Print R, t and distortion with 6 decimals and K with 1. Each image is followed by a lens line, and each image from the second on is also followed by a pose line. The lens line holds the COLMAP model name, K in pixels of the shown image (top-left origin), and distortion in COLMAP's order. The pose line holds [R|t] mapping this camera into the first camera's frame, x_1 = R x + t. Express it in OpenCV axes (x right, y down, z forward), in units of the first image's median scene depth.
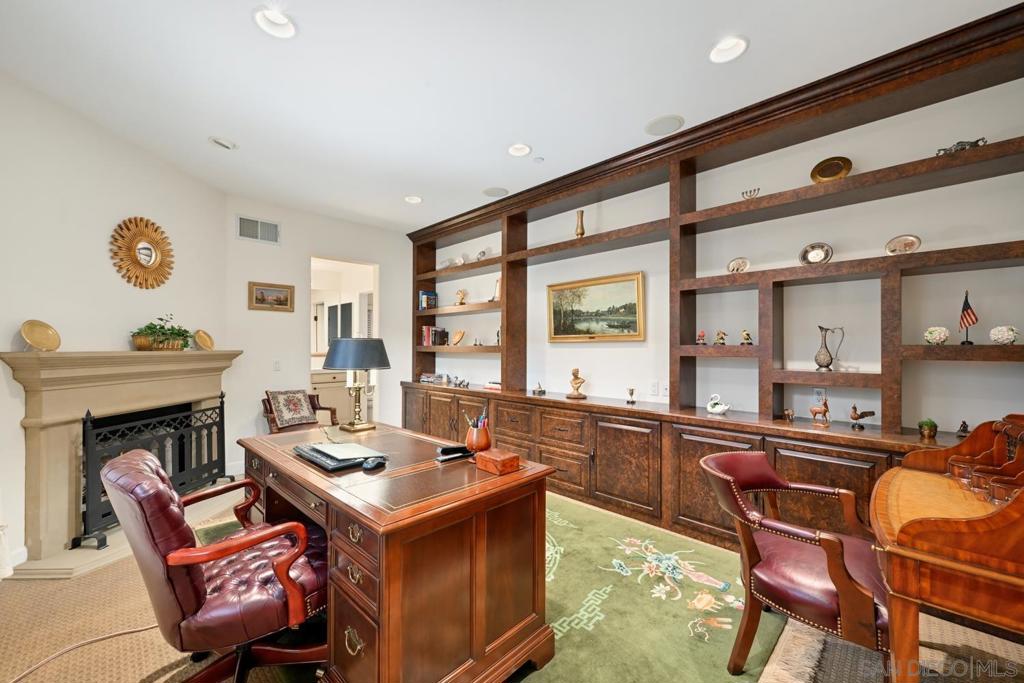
lens RADIAL K [[399.5, 0, 514.4], [0, 399.5, 344.7], [0, 0, 1]] dist [-0.001400, -0.000051]
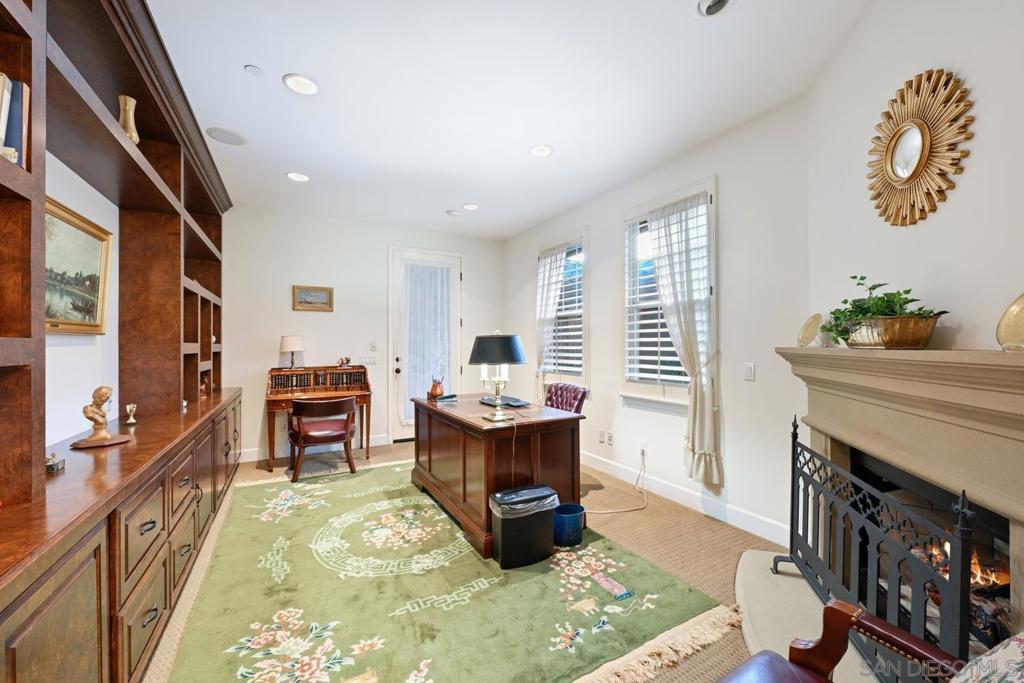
lens RADIAL K [[399.5, 0, 514.4], [0, 399.5, 344.7], [0, 0, 1]] dist [-0.001400, -0.000051]
pose [[-0.958740, 0.003203, 0.284267, -0.674515], [0.002823, 0.999994, -0.001744, 0.010778], [-0.284271, -0.000870, -0.958744, 1.843399]]
